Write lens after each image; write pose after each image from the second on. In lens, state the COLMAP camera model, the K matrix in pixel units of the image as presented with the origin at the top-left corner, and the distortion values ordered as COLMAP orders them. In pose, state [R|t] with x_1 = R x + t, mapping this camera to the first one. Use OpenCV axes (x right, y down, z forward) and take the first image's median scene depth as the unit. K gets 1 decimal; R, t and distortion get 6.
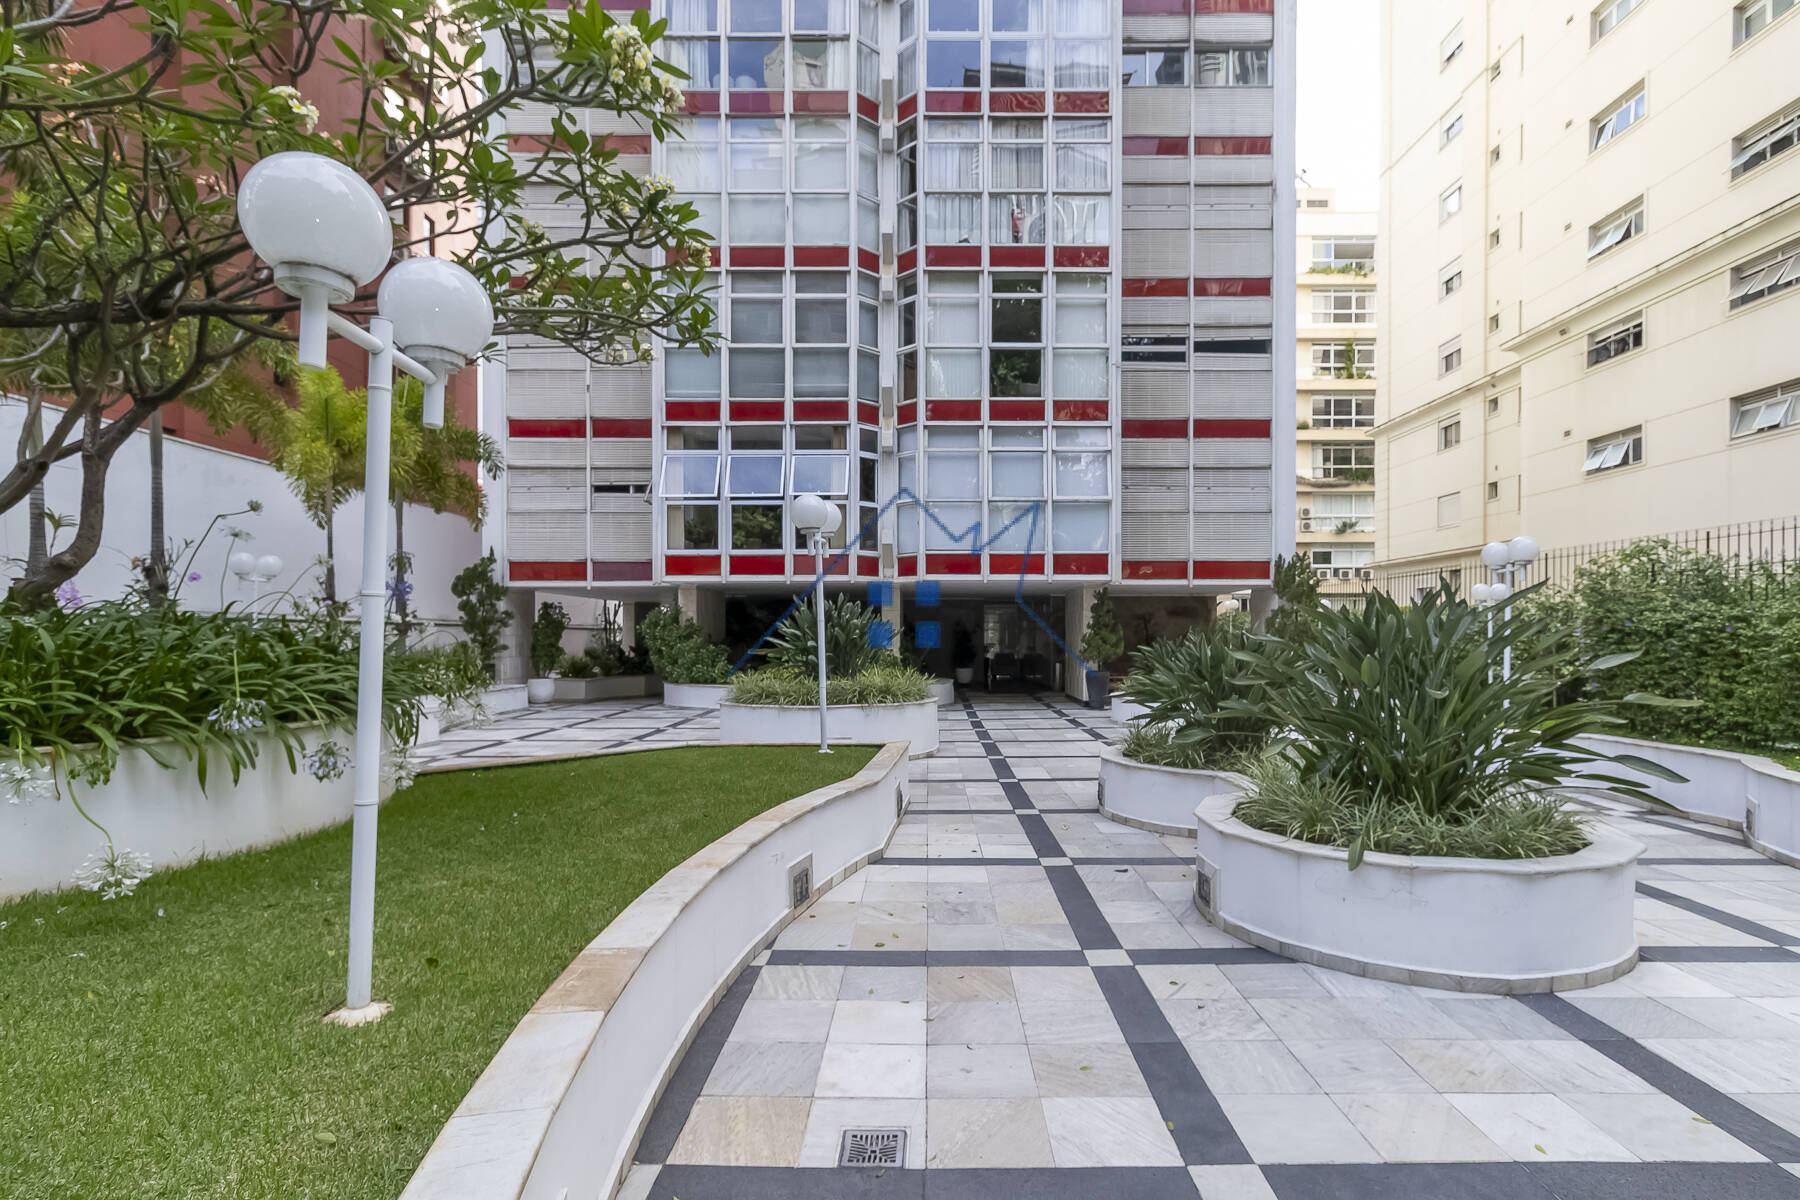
lens RADIAL K [[875.7, 0, 918.3], [0, 875.7, 649.1], [0, 0, 1]] dist [0.005094, 0.001019]
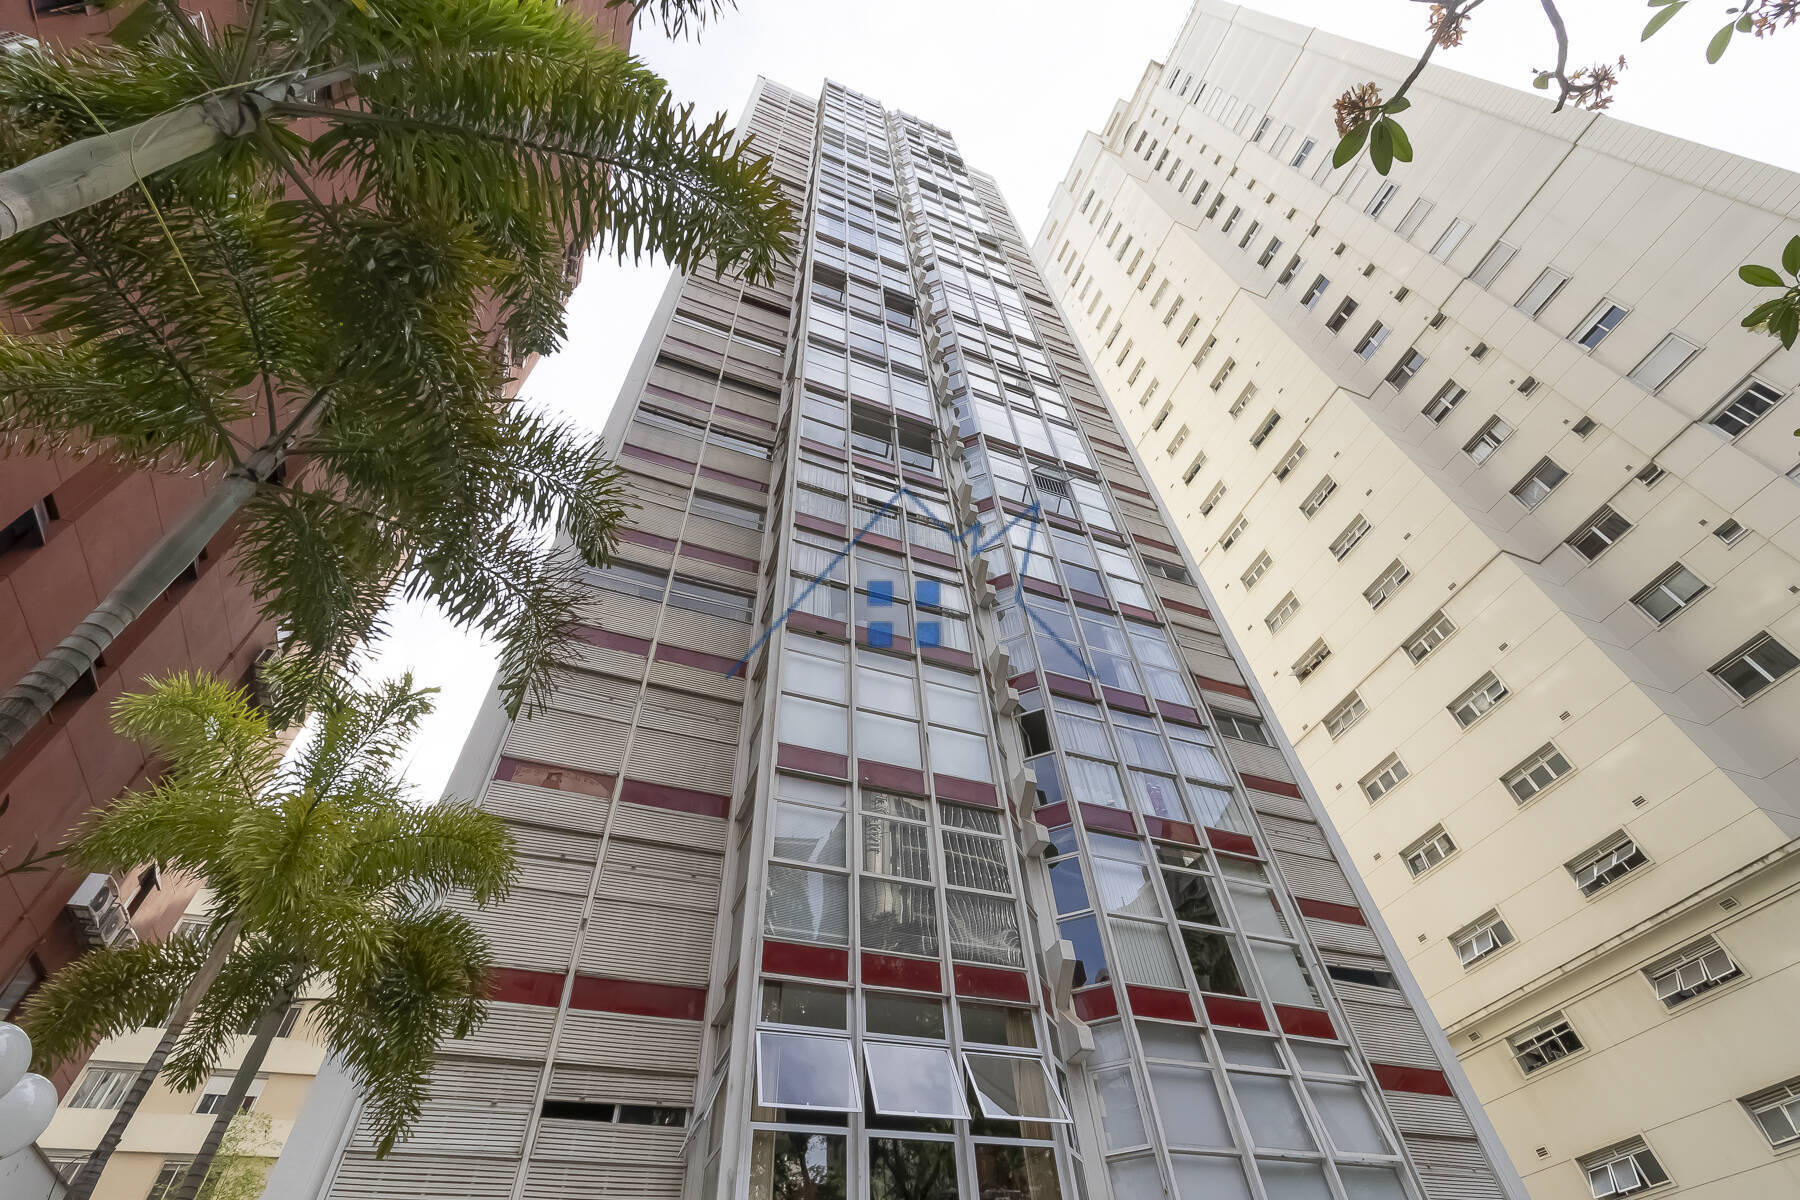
lens RADIAL K [[847.2, 0, 901.4], [0, 847.2, 591.1], [0, 0, 1]] dist [0.005200, 0.001097]
pose [[0.925405, 0.245362, 0.288832, -0.453096], [0.066388, 0.645389, -0.760963, 0.019975], [-0.373121, 0.723374, 0.580957, 0.463099]]
